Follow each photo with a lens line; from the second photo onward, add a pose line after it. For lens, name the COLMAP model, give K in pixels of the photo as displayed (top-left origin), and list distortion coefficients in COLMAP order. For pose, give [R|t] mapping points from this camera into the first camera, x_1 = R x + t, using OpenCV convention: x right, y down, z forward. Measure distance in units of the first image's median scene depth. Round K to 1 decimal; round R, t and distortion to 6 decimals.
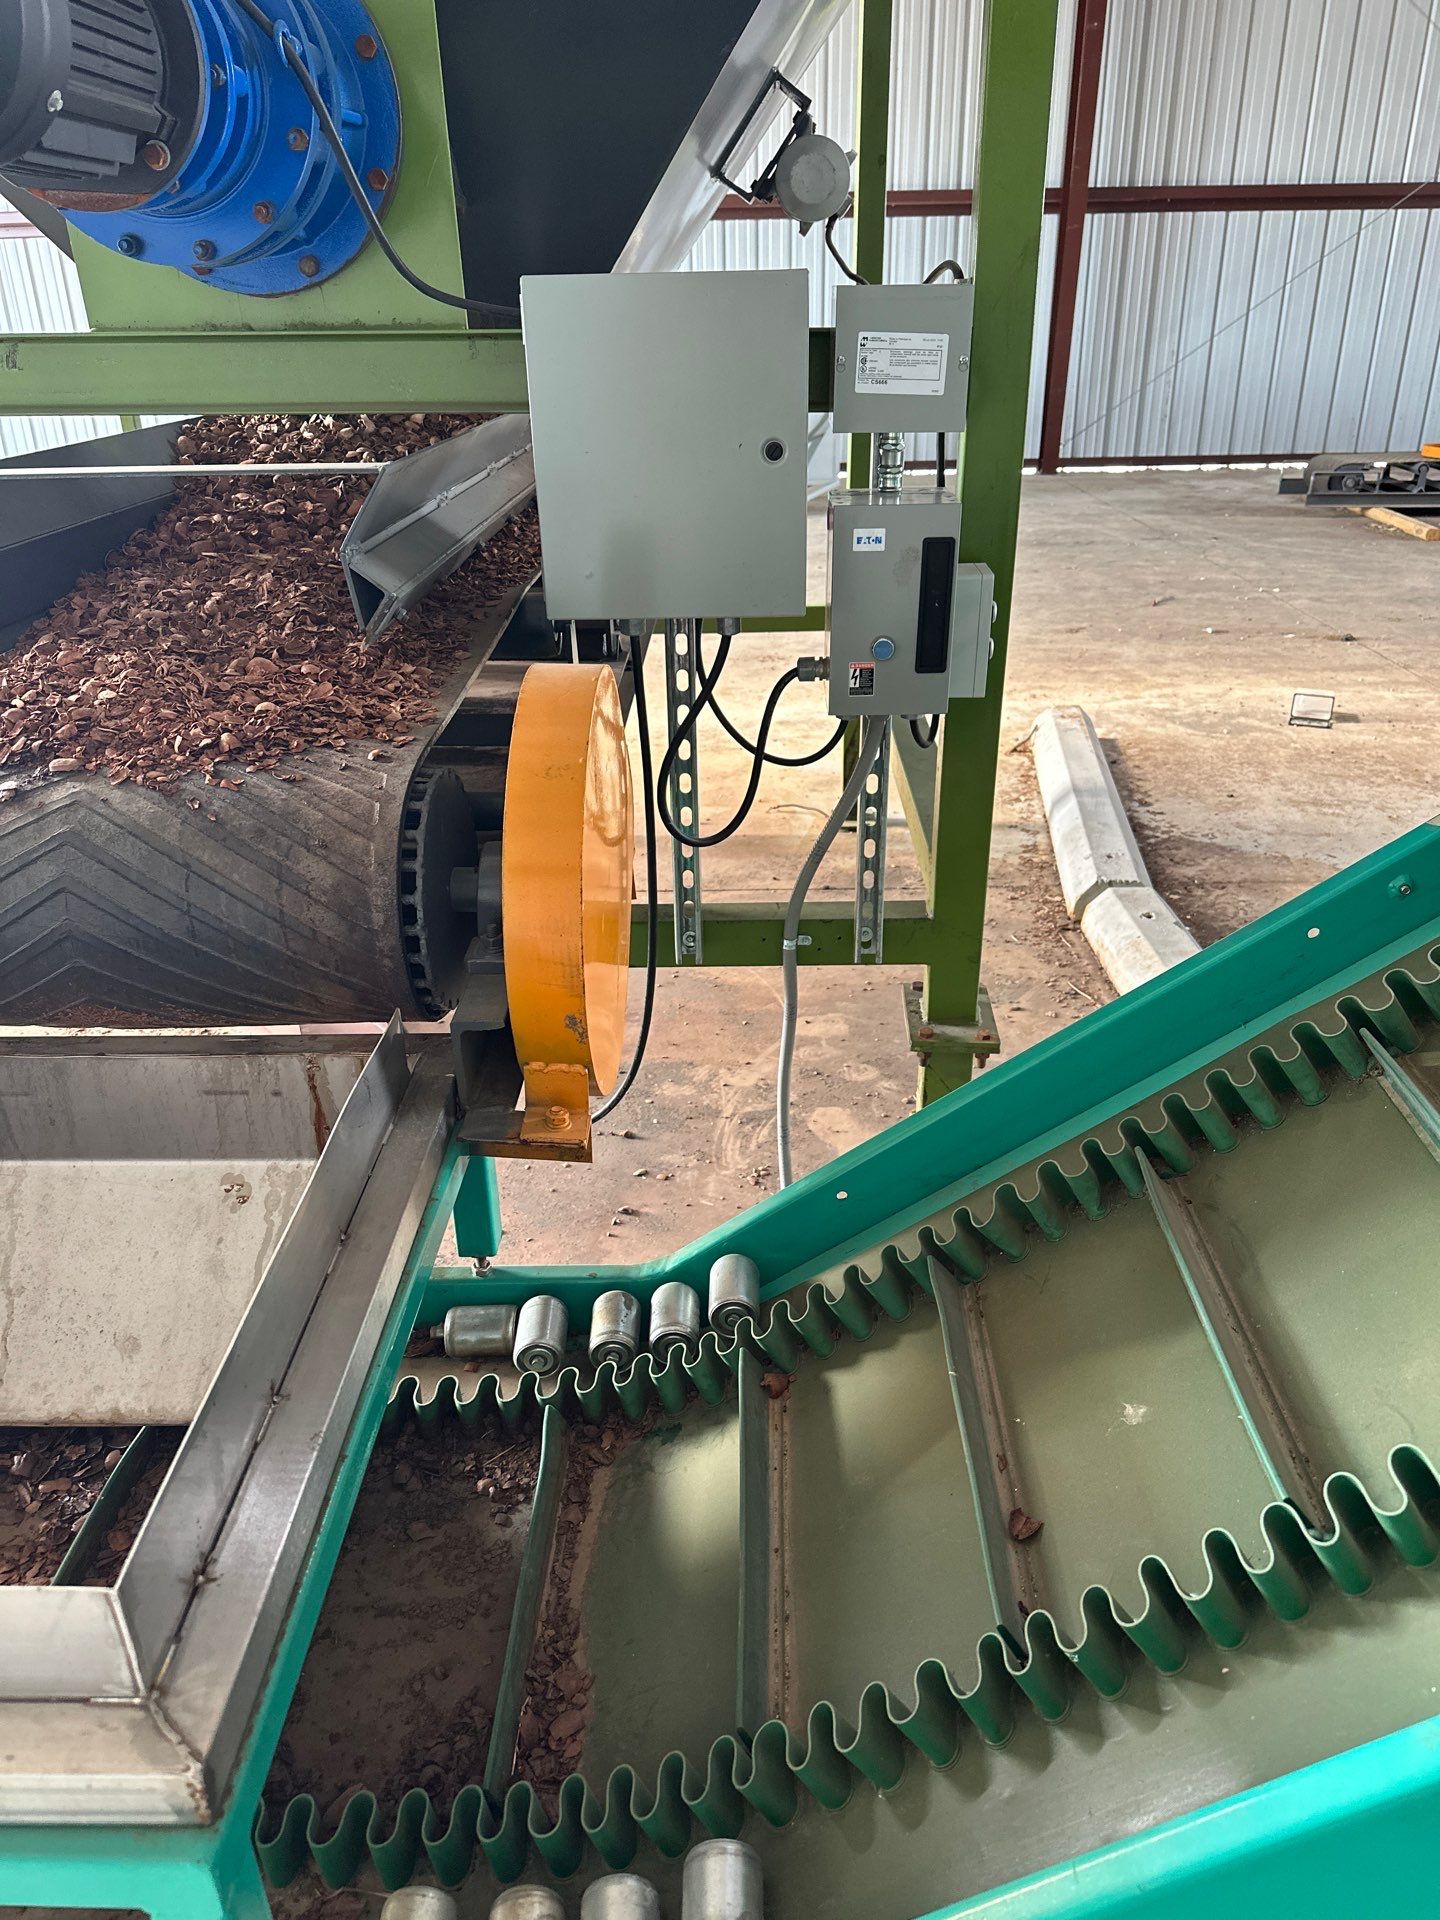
lens RADIAL K [[1339.6, 0, 720.0], [0, 1339.6, 960.0], [0, 0, 1]] dist [-0.000783, -0.000742]
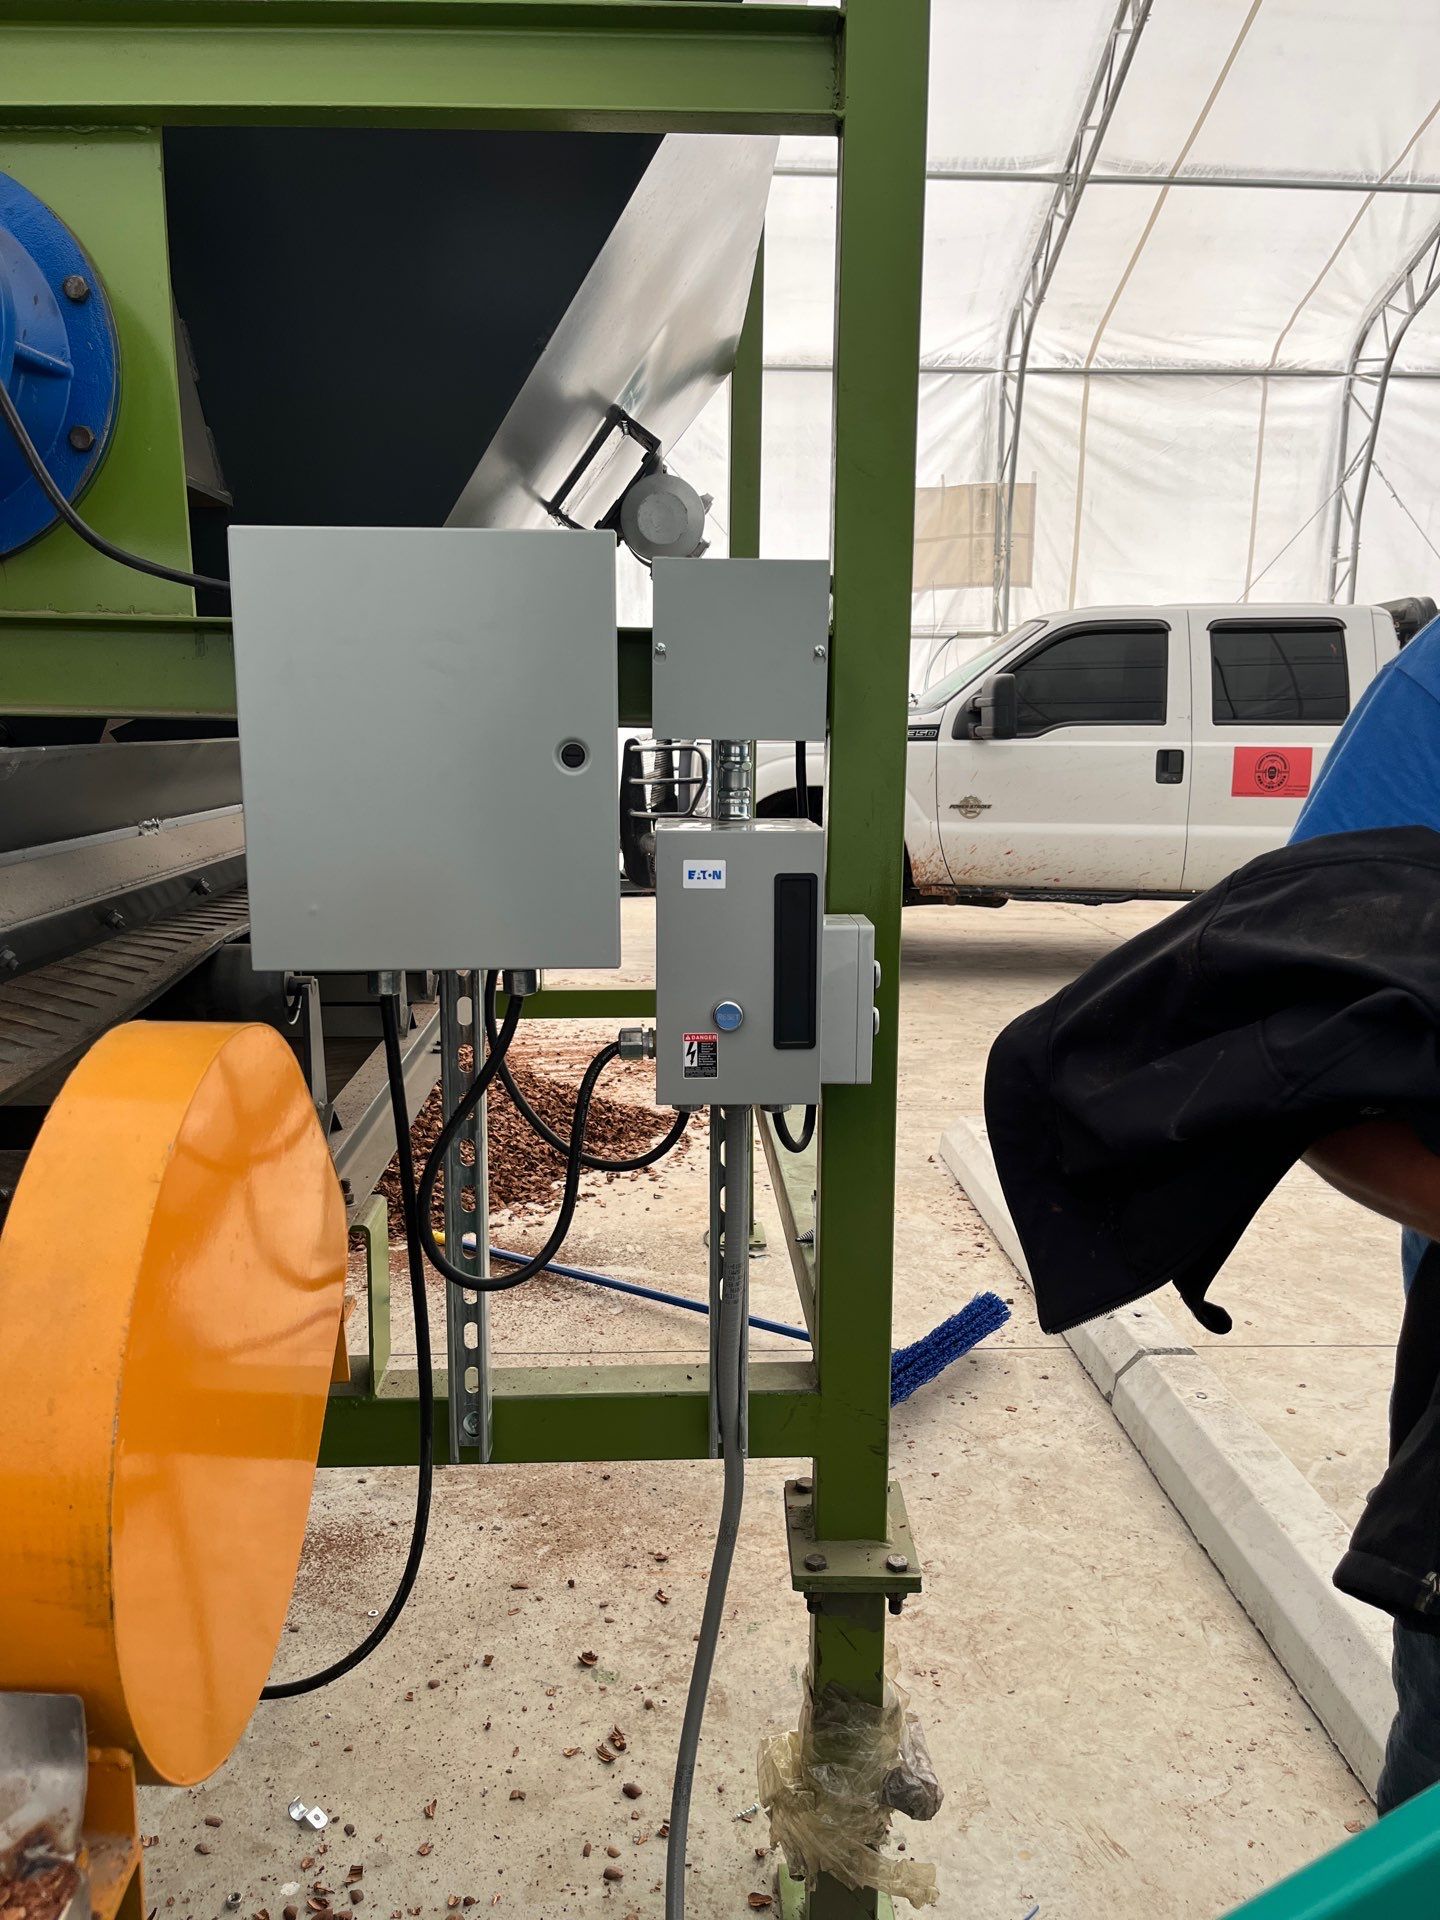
lens RADIAL K [[1421.5, 0, 720.0], [0, 1421.5, 960.0], [0, 0, 1]] dist [0.103896, -0.000738]
pose [[0.997455, 0.006121, 0.071035, 0.057446], [0.014589, 0.957708, -0.287373, -0.032955], [-0.069790, 0.287678, 0.955181, 0.223409]]
